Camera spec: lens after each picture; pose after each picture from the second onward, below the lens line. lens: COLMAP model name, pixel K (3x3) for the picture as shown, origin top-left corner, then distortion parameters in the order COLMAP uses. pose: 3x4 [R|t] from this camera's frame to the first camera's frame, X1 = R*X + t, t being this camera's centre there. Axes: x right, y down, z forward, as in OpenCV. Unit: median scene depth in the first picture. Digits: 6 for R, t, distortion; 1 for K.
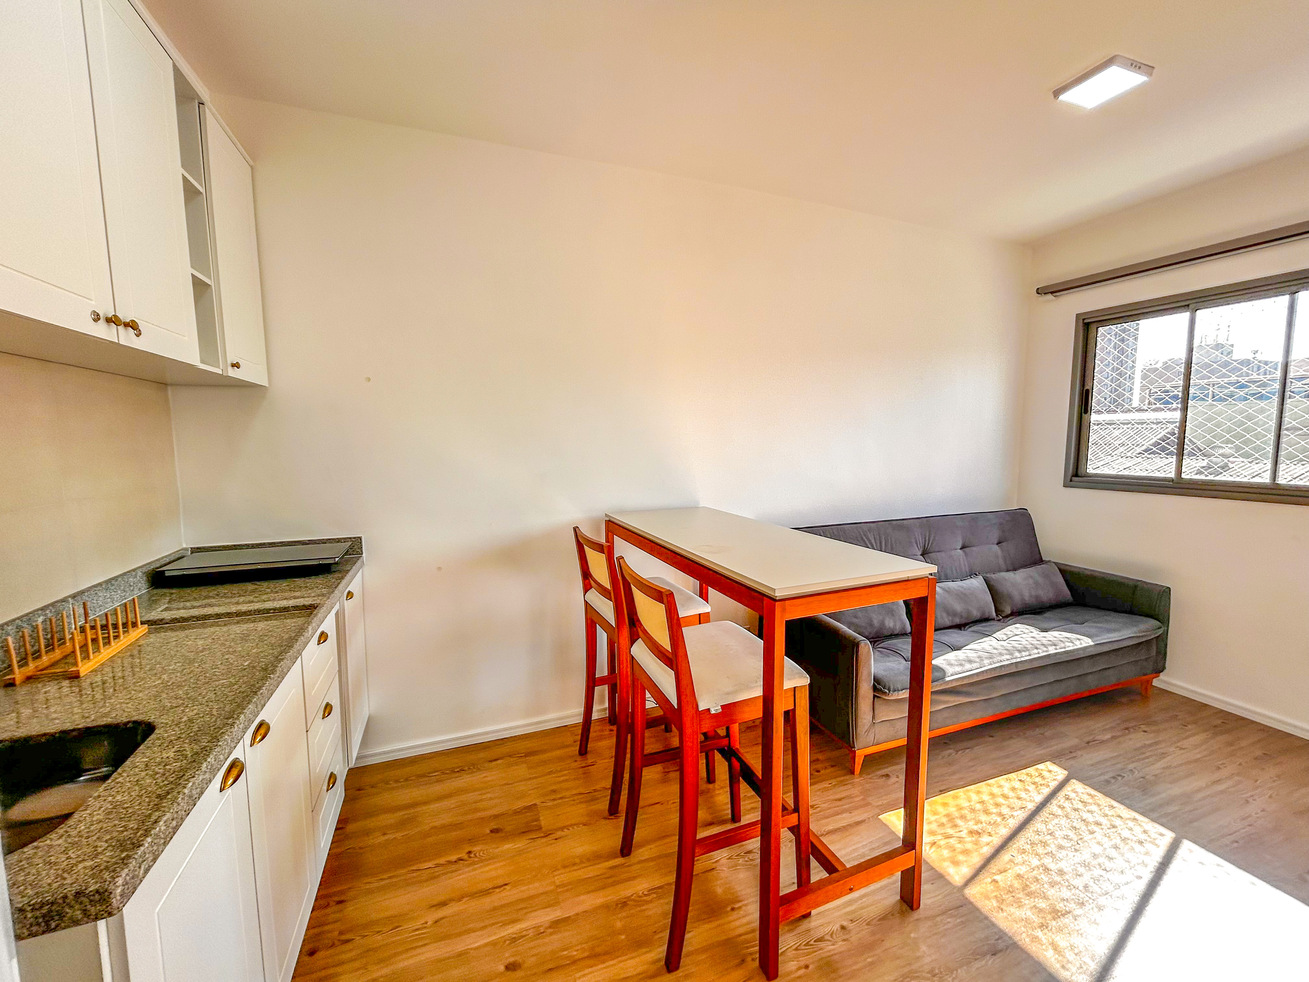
lens RADIAL K [[526.7, 0, 659.0], [0, 526.7, 485.2], [0, 0, 1]] dist [0.002296, -0.001035]
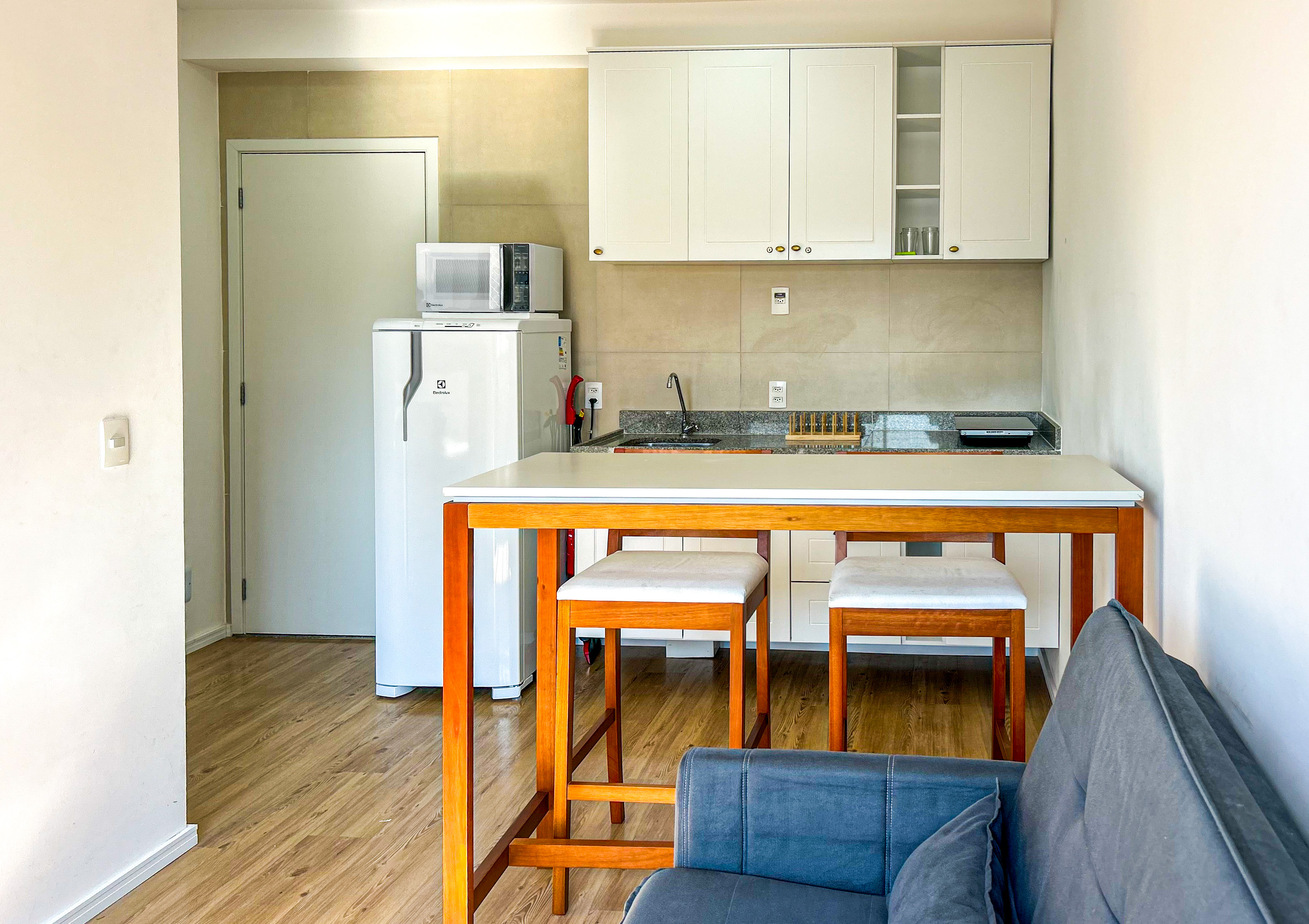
lens RADIAL K [[973.0, 0, 863.5], [0, 973.0, 322.6], [0, 0, 1]] dist [0.033619, -0.000821]
pose [[-0.419208, 0.006353, -0.907868, 1.341291], [-0.082025, 0.995621, 0.044842, -0.155663], [0.904177, 0.093266, -0.416851, 1.839539]]
